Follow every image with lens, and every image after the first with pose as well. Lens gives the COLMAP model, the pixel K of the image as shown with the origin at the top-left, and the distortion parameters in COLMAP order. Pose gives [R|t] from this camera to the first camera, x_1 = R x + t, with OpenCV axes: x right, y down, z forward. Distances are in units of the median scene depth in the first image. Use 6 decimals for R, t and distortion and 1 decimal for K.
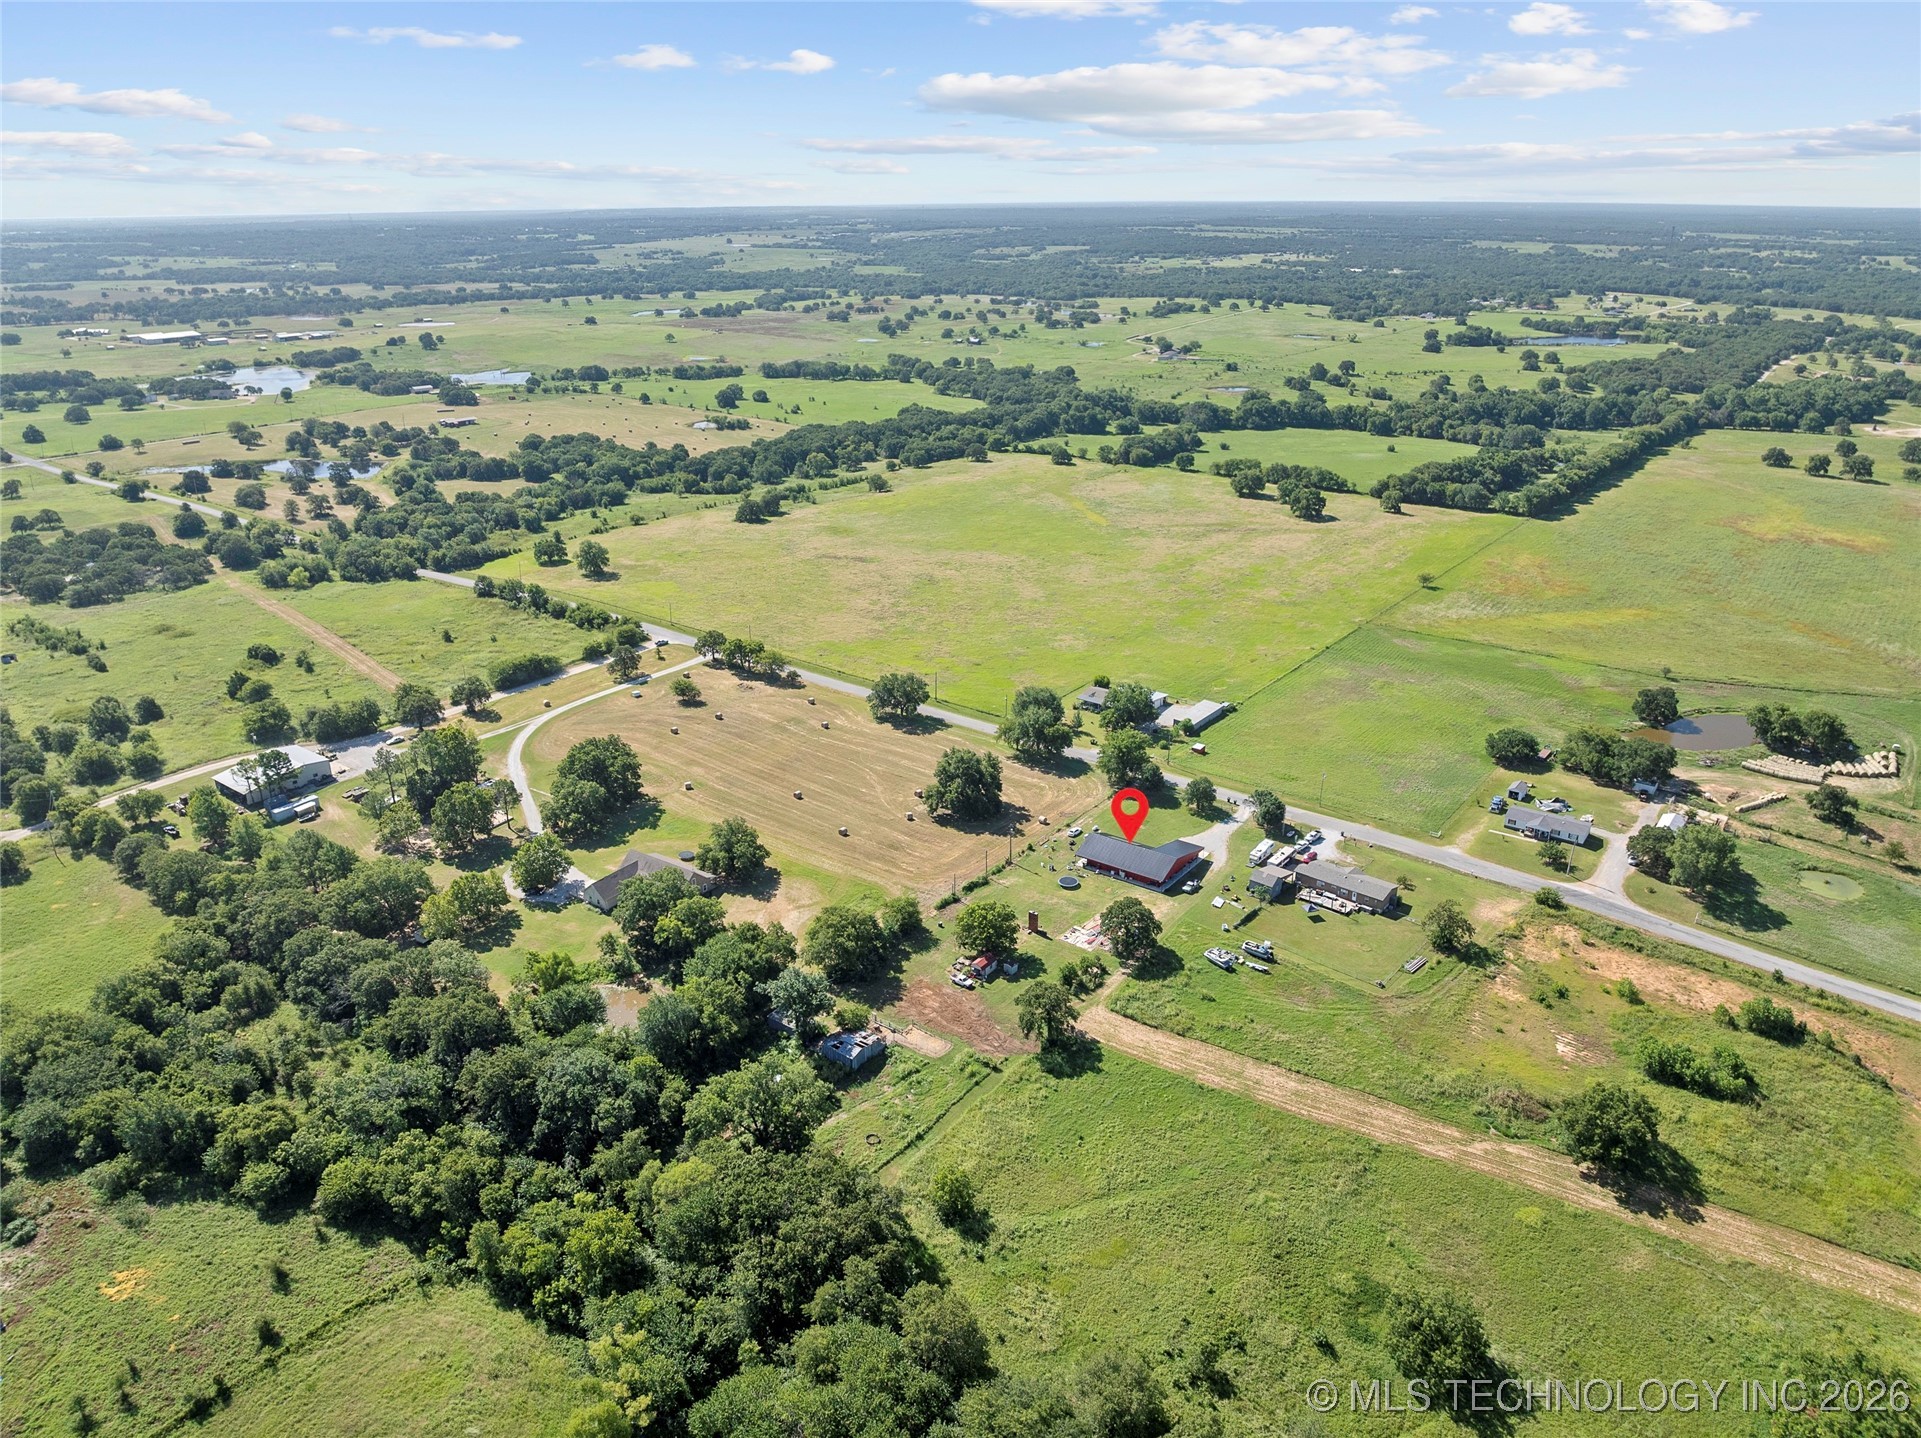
lens RADIAL K [[1354.6, 0, 960.5], [0, 1354.6, 719.0], [0, 0, 1]] dist [-0.038328, -0.001342]
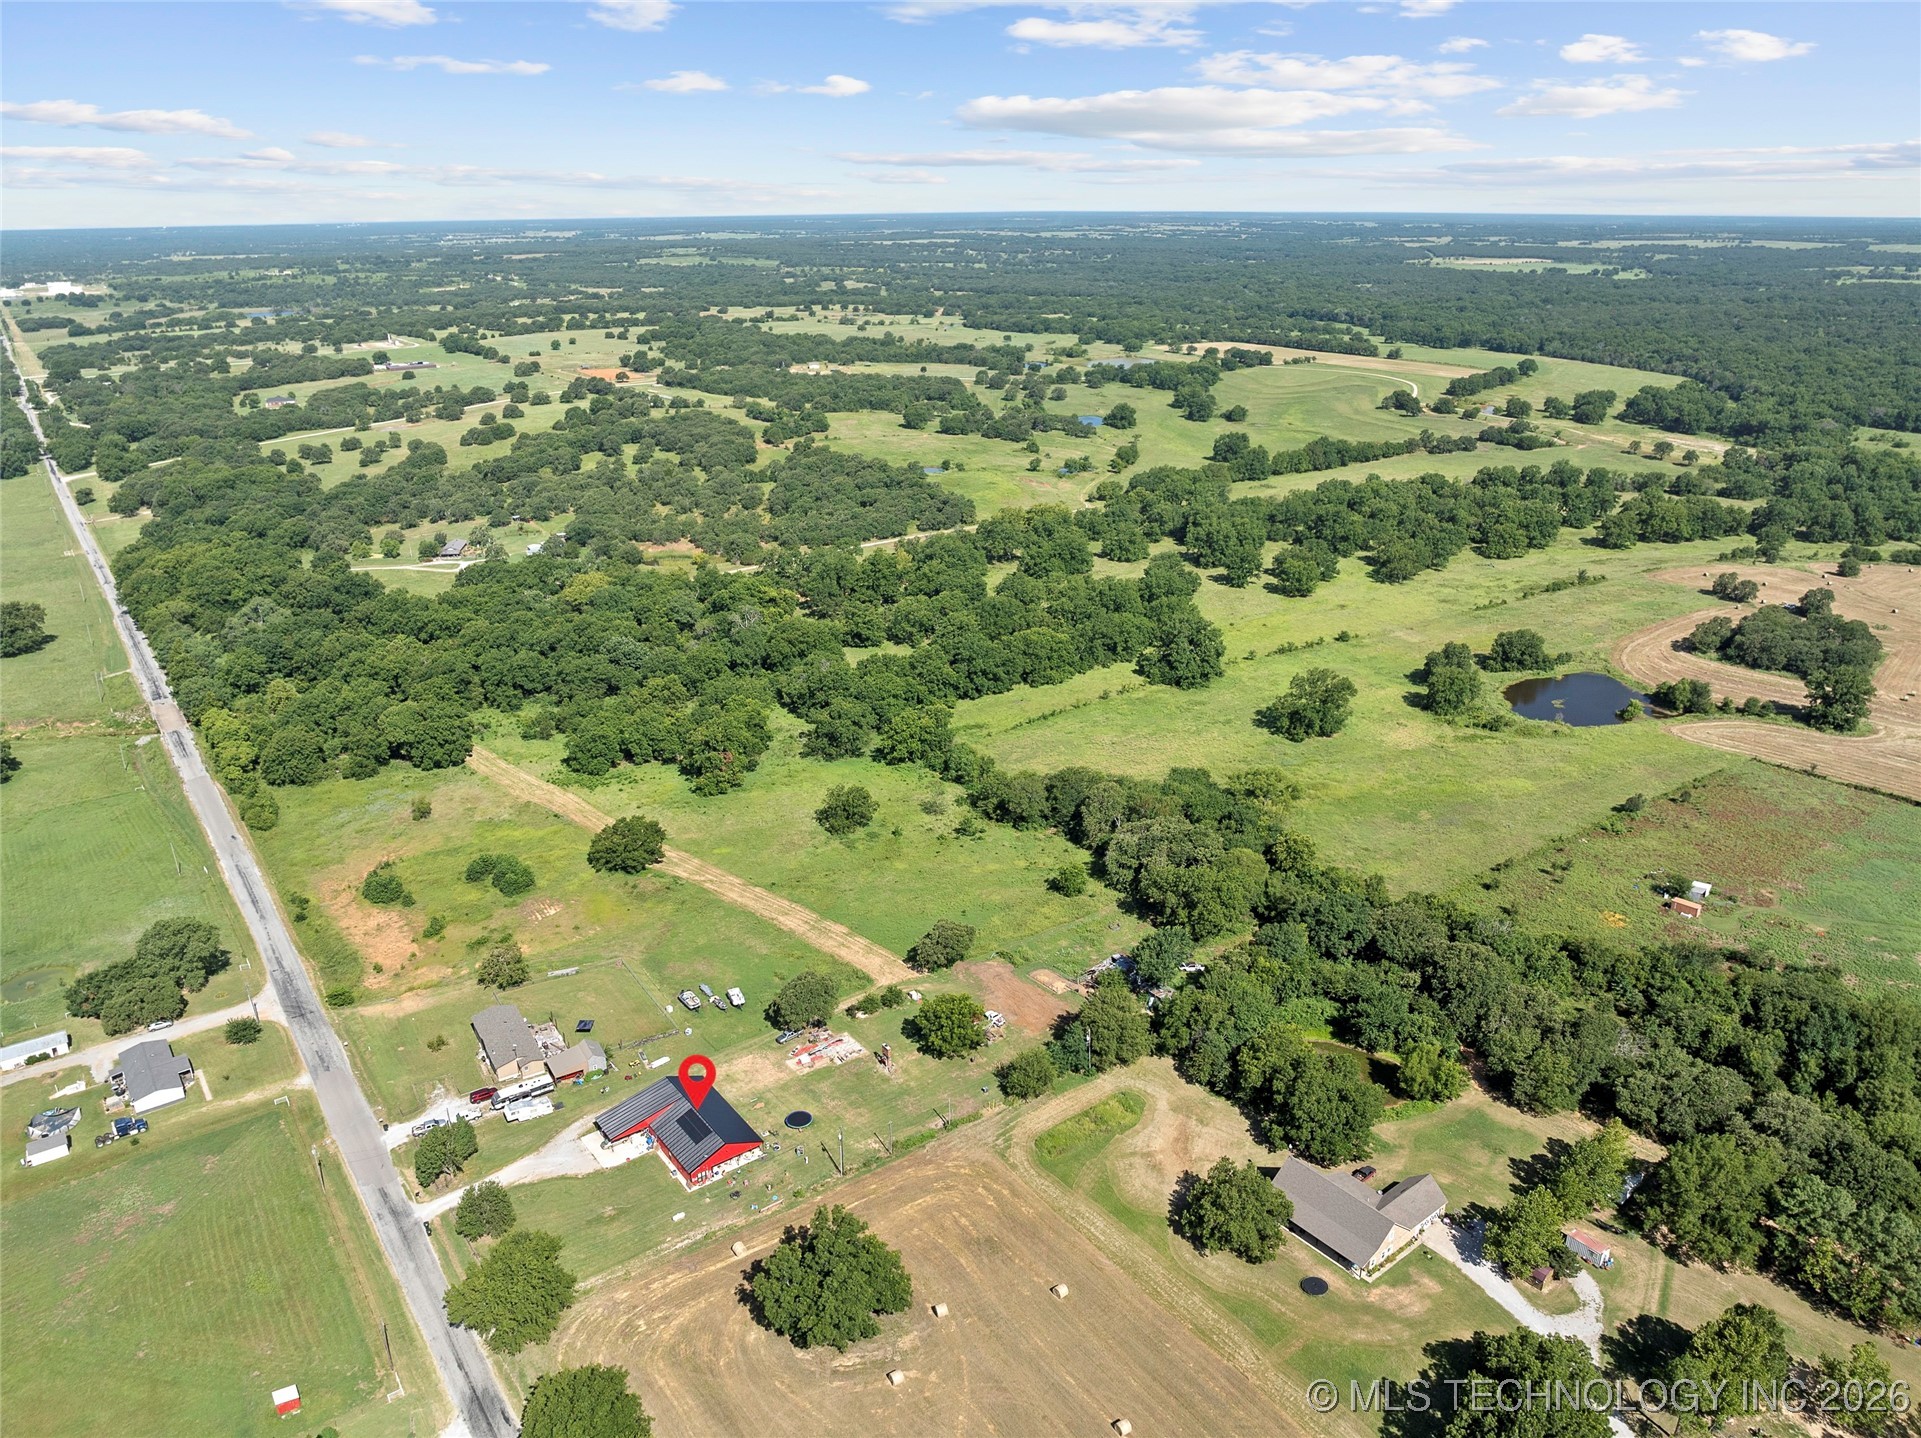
lens RADIAL K [[1345.9, 0, 967.7], [0, 1345.9, 717.0], [0, 0, 1]] dist [-0.035279, 0.000795]
pose [[-0.956578, -0.092406, 0.276441, -0.202896], [0.117441, 0.745837, 0.655694, -0.541660], [-0.266770, 0.659688, -0.702599, 1.354230]]
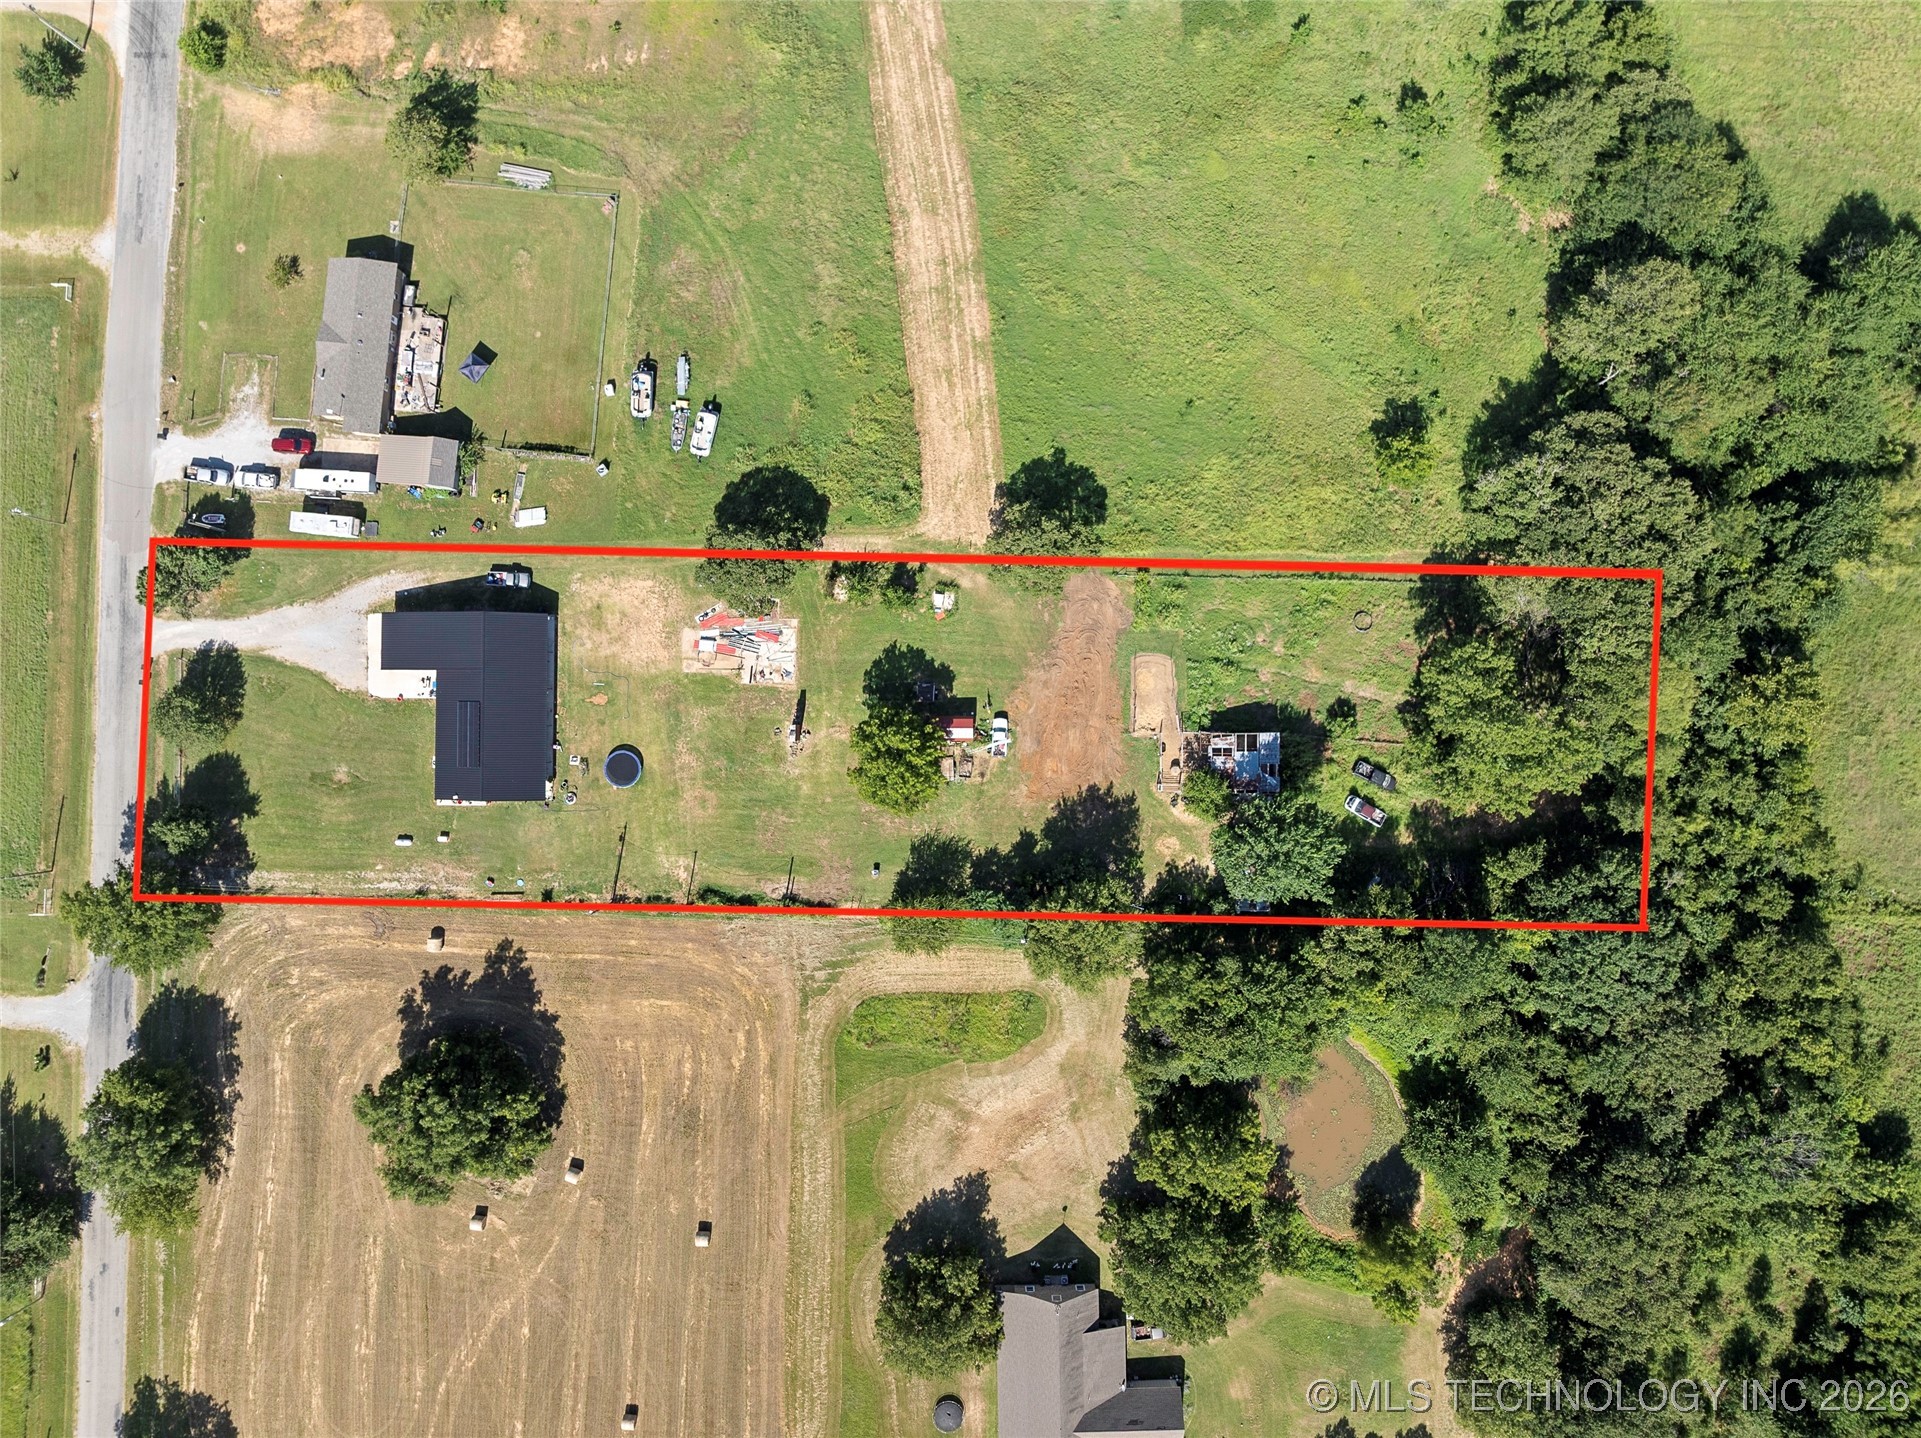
lens RADIAL K [[1345.9, 0, 967.7], [0, 1345.9, 717.0], [0, 0, 1]] dist [-0.035279, 0.000795]
pose [[-0.584406, -0.811362, 0.012687, 0.007818], [0.305963, -0.205843, 0.929524, -0.337005], [-0.751569, 0.547102, 0.368542, 0.678284]]
